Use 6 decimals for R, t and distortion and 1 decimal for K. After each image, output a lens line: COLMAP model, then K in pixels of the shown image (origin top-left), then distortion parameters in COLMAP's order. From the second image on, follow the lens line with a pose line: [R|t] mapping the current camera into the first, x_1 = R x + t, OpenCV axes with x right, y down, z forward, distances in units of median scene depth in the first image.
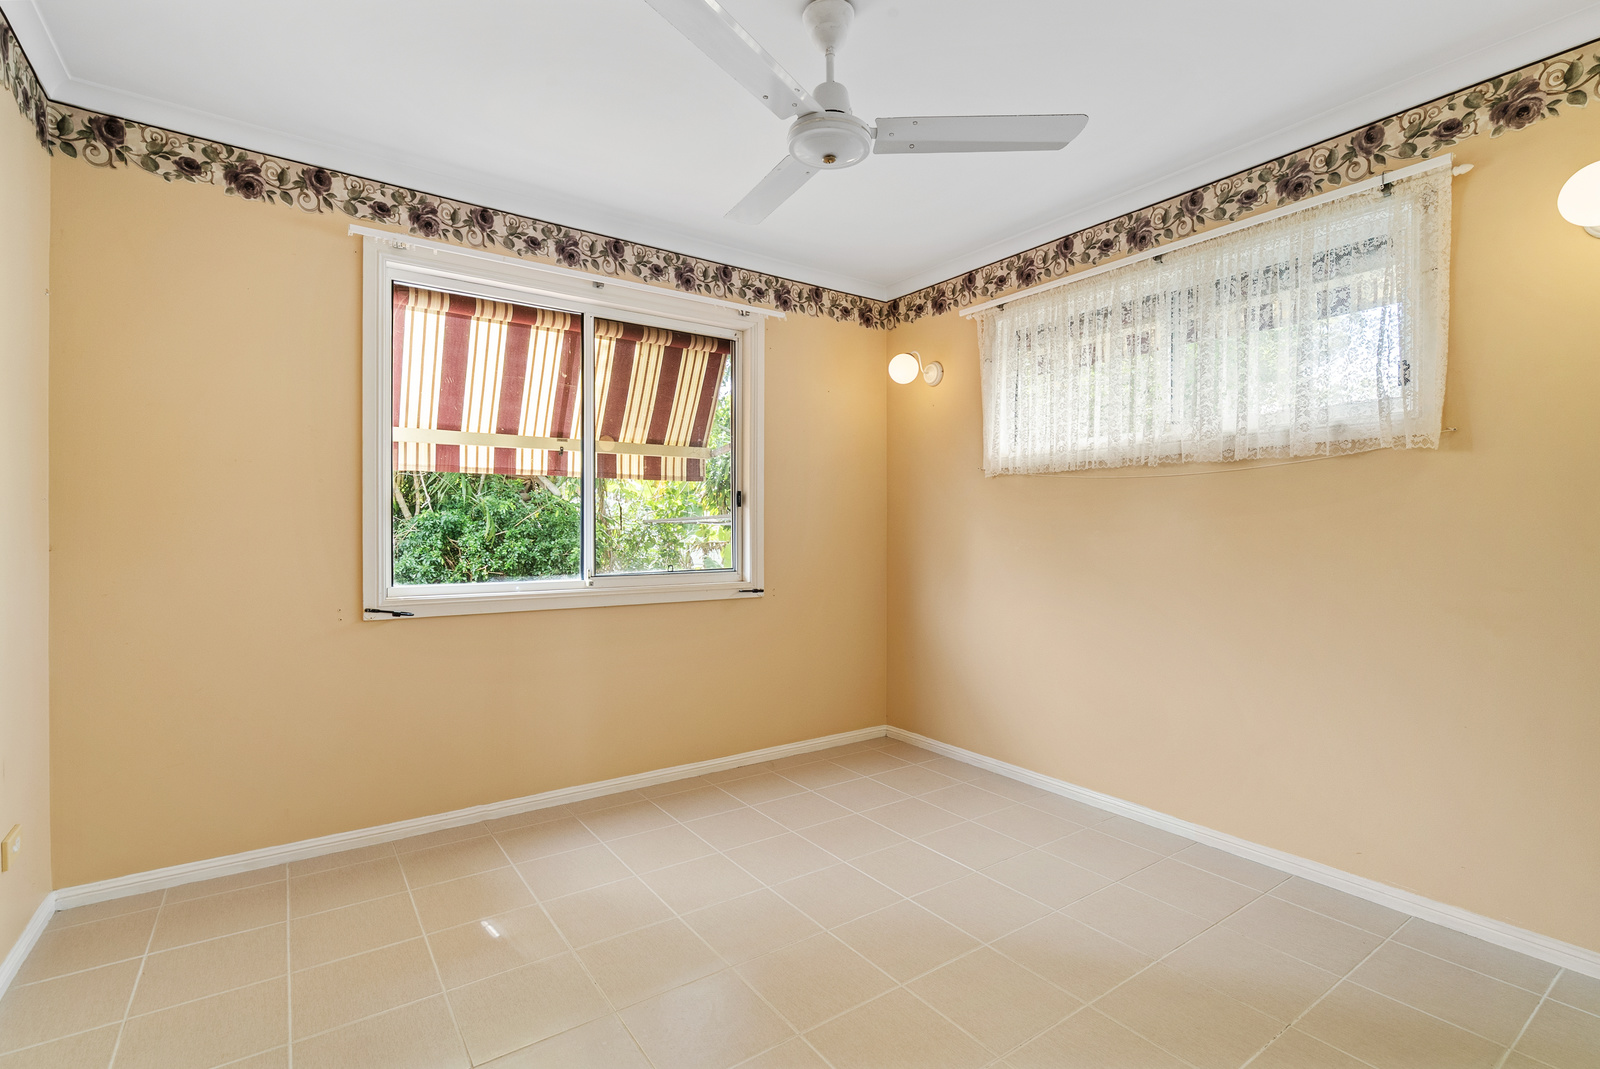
lens RADIAL K [[777.6, 0, 800.0], [0, 777.6, 534.5], [0, 0, 1]] dist [-0.000384, -0.000073]
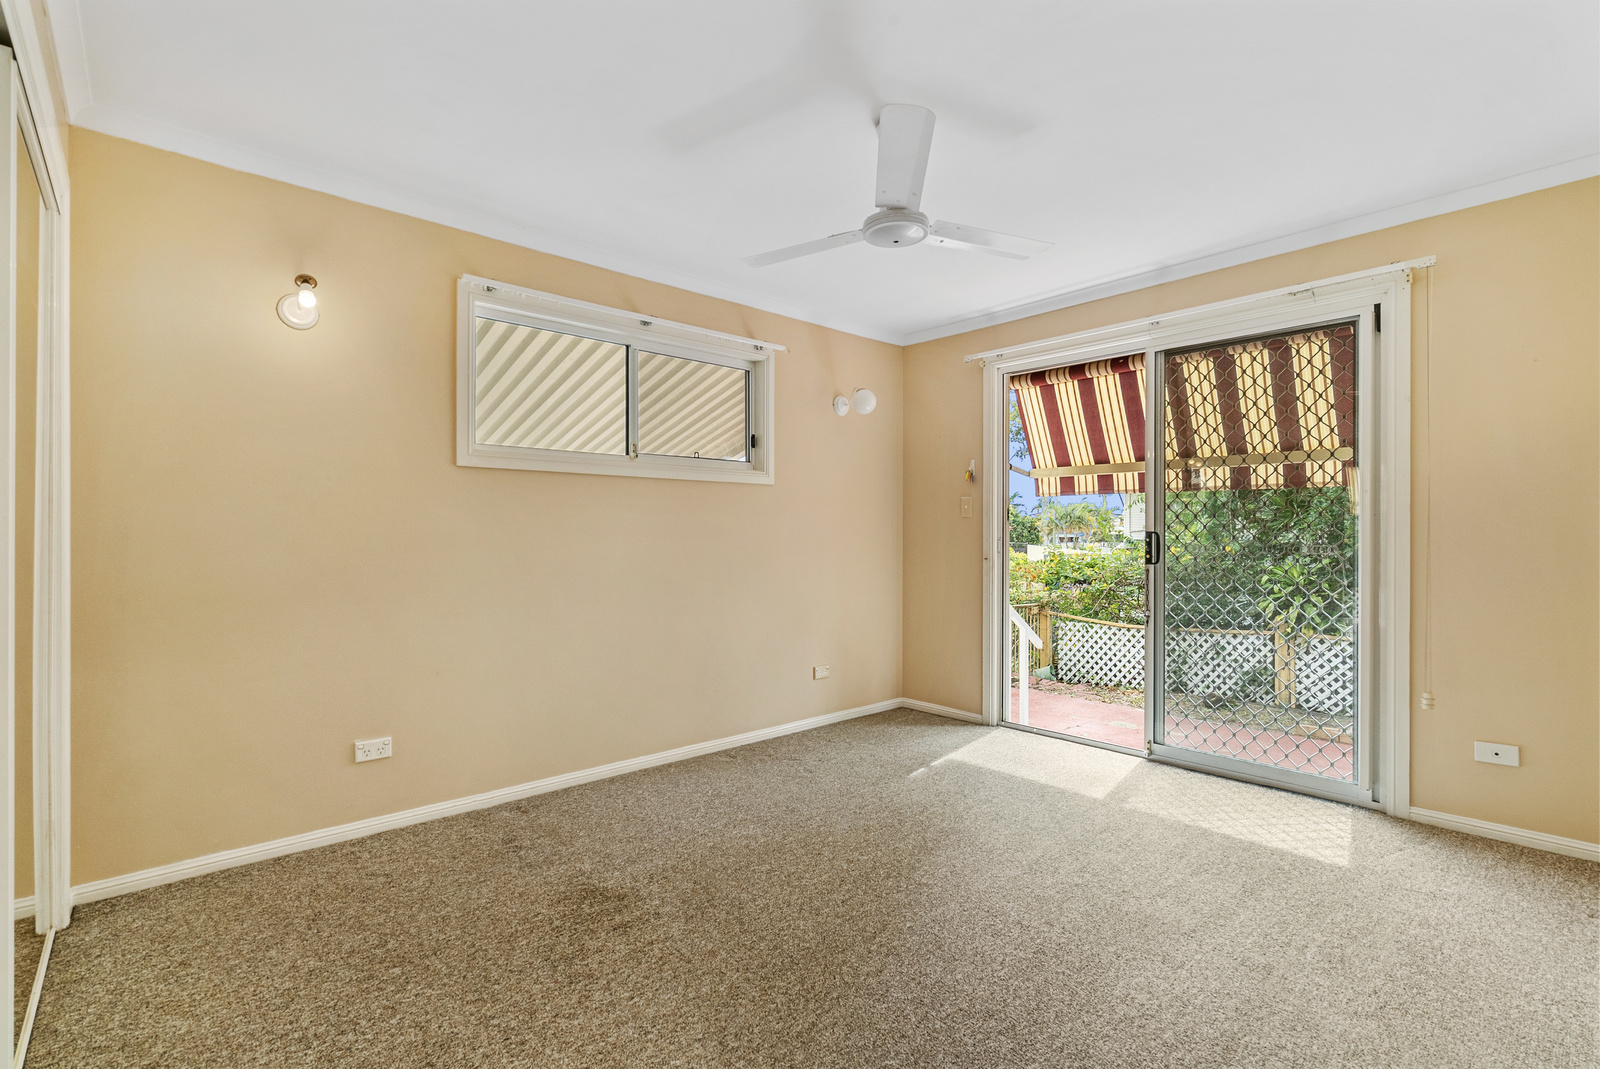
lens RADIAL K [[738.4, 0, 800.0], [0, 738.4, 534.5], [0, 0, 1]] dist [-0.001151, -0.000146]
pose [[0.146557, -0.008415, -0.989166, 0.821950], [-0.020976, 0.999713, -0.011612, 0.014223], [0.988980, 0.022451, 0.146338, 0.351308]]
